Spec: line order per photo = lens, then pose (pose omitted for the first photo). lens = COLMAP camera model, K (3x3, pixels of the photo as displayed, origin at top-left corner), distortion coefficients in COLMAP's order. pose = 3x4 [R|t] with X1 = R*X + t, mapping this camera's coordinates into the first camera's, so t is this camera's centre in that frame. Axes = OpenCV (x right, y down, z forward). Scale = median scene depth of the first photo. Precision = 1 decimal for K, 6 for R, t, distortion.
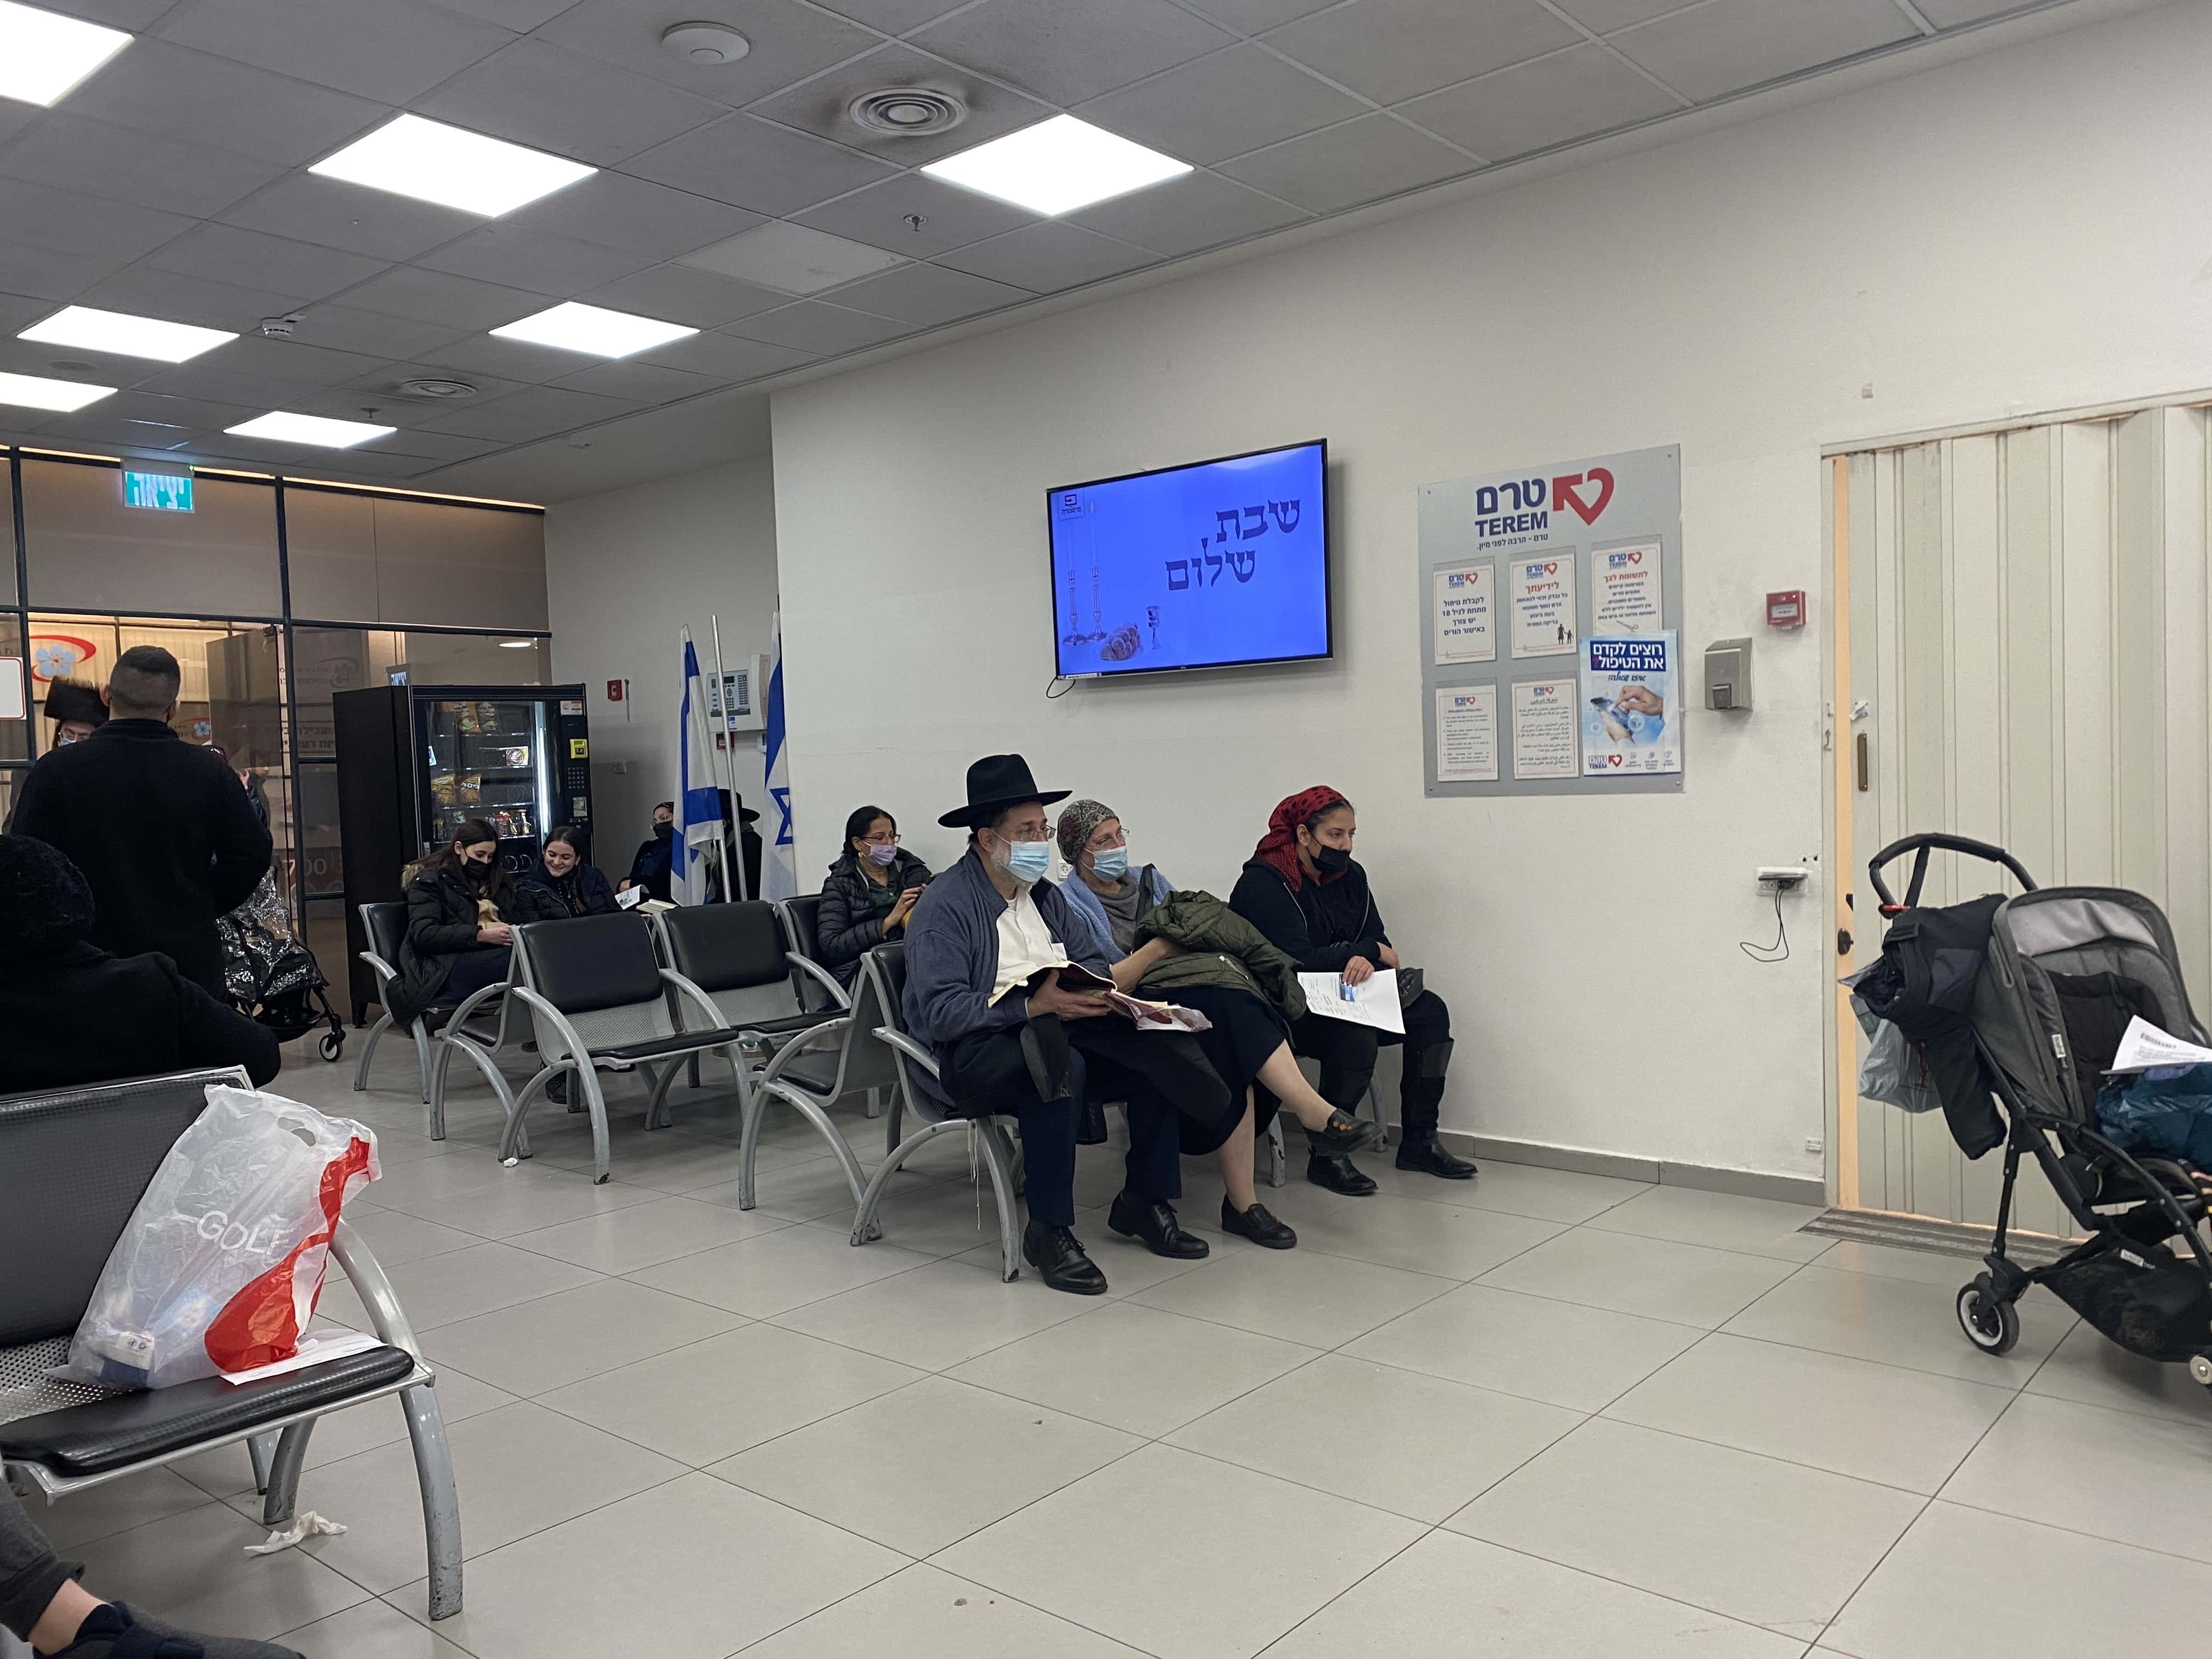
lens RADIAL K [[1678.2, 0, 1105.9], [0, 1678.2, 834.4], [0, 0, 1]] dist [0.017151, -0.002257]
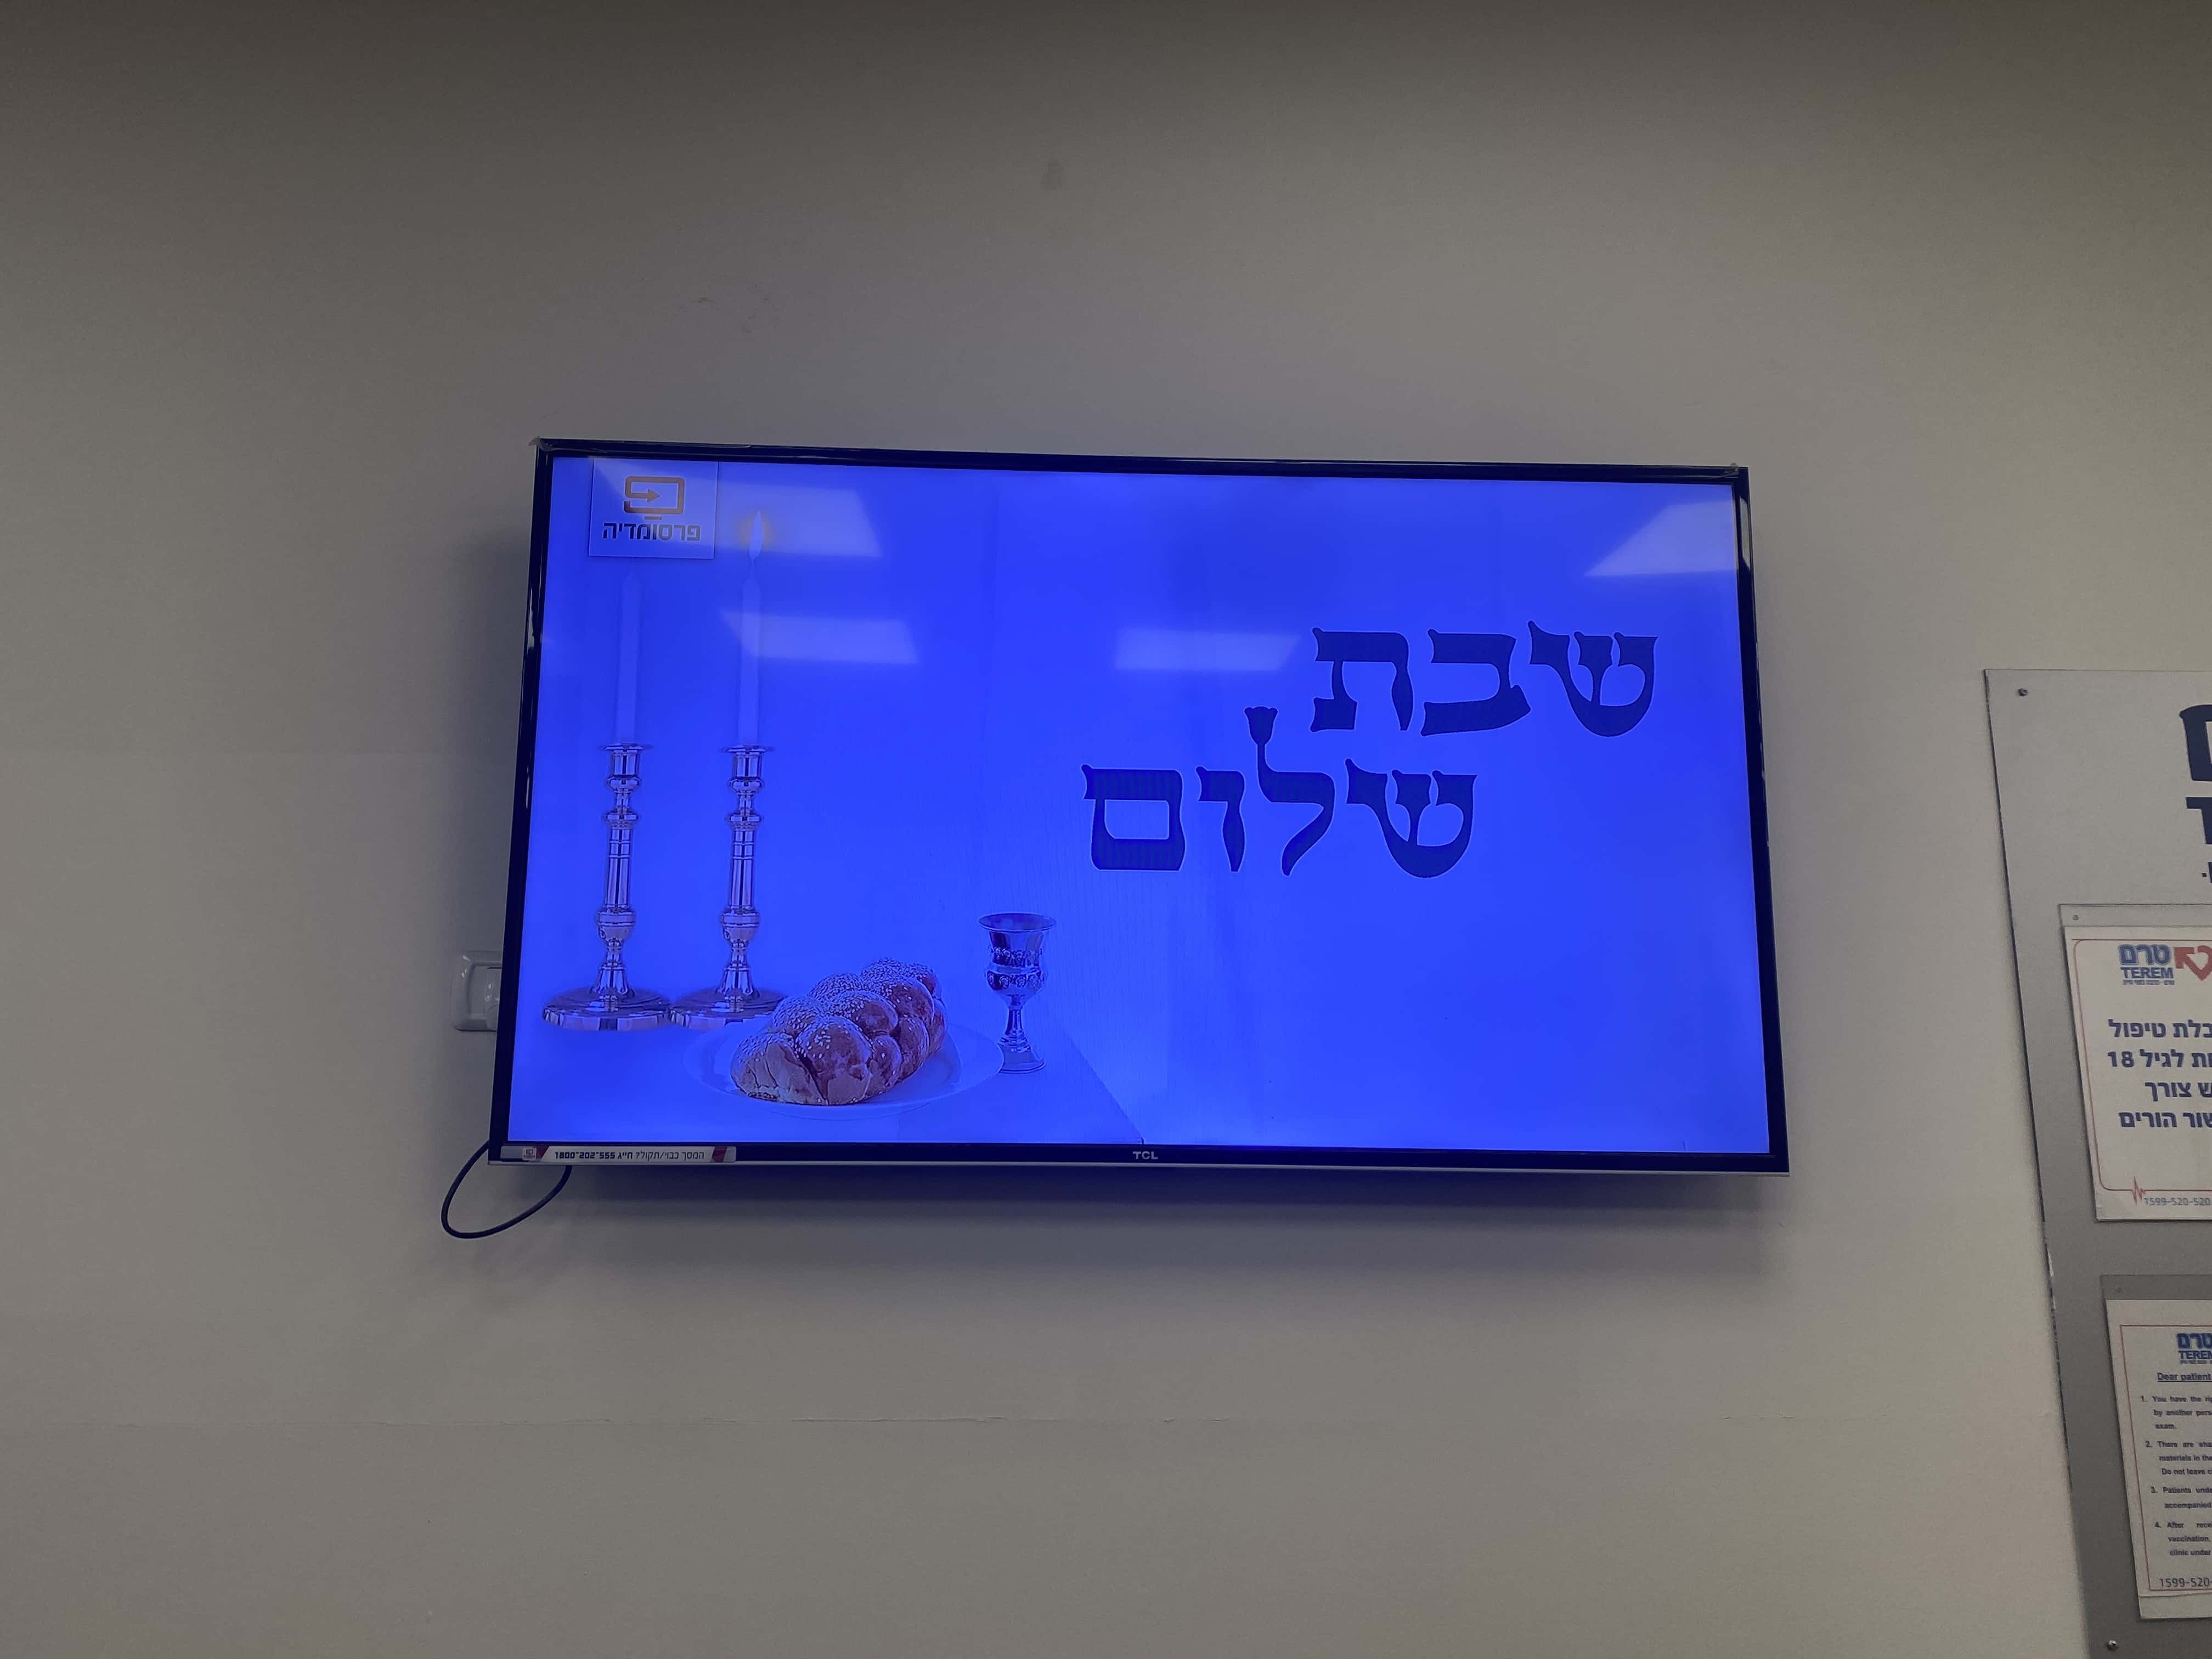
lens RADIAL K [[1678.2, 0, 1106.1], [0, 1678.2, 832.8], [0, 0, 1]] dist [0.017151, -0.002257]
pose [[0.725376, 0.179810, 0.664453, -0.149503], [-0.003983, 0.966360, -0.257163, -0.082650], [-0.688341, 0.183894, 0.701691, 0.830206]]
